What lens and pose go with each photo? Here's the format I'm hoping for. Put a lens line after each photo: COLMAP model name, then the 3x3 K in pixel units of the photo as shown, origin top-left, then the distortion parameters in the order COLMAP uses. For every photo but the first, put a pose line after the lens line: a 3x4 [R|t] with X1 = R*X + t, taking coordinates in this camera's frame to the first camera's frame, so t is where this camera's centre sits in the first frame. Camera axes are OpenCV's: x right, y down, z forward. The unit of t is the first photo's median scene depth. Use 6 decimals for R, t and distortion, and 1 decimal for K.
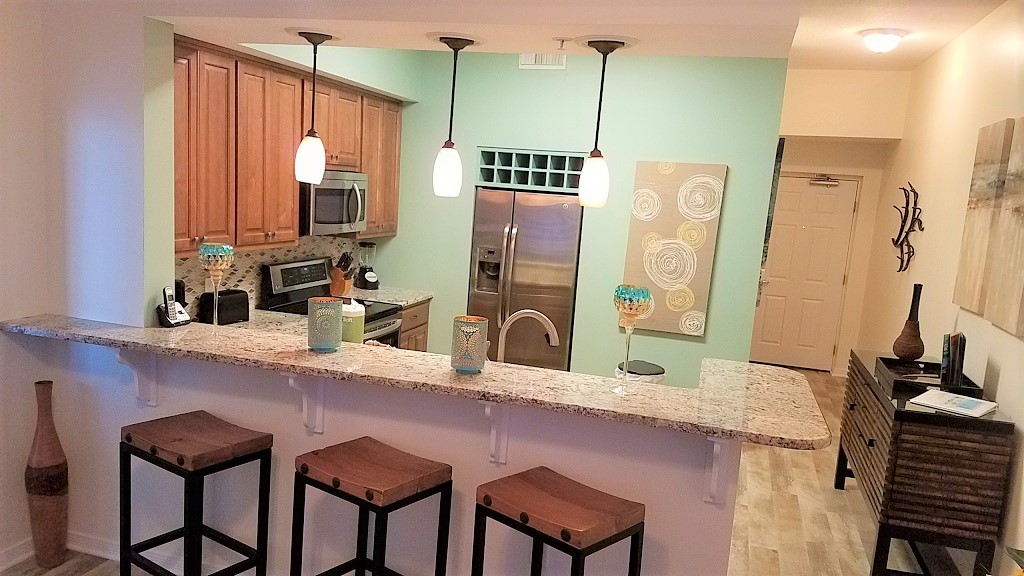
lens RADIAL K [[785.4, 0, 511.7], [0, 785.4, 299.0], [0, 0, 1]] dist [0.218456, -0.326969]
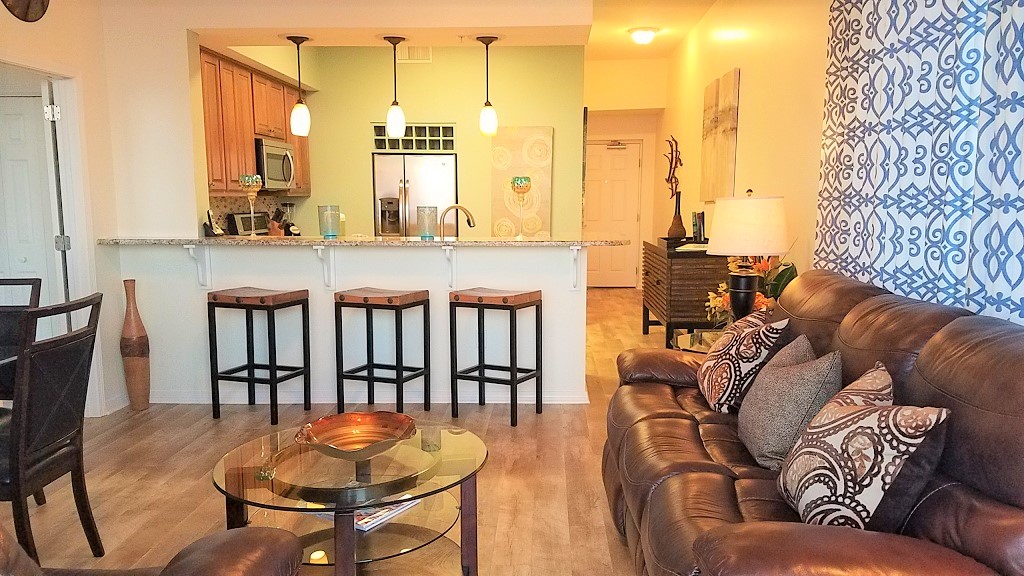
lens RADIAL K [[785.4, 0, 511.7], [0, 785.4, 299.0], [0, 0, 1]] dist [0.218456, -0.326969]
pose [[0.971204, -0.100502, 0.216016, -0.162018], [0.102306, 0.994749, 0.002844, 0.146874], [-0.215168, 0.019338, 0.976386, -0.417167]]
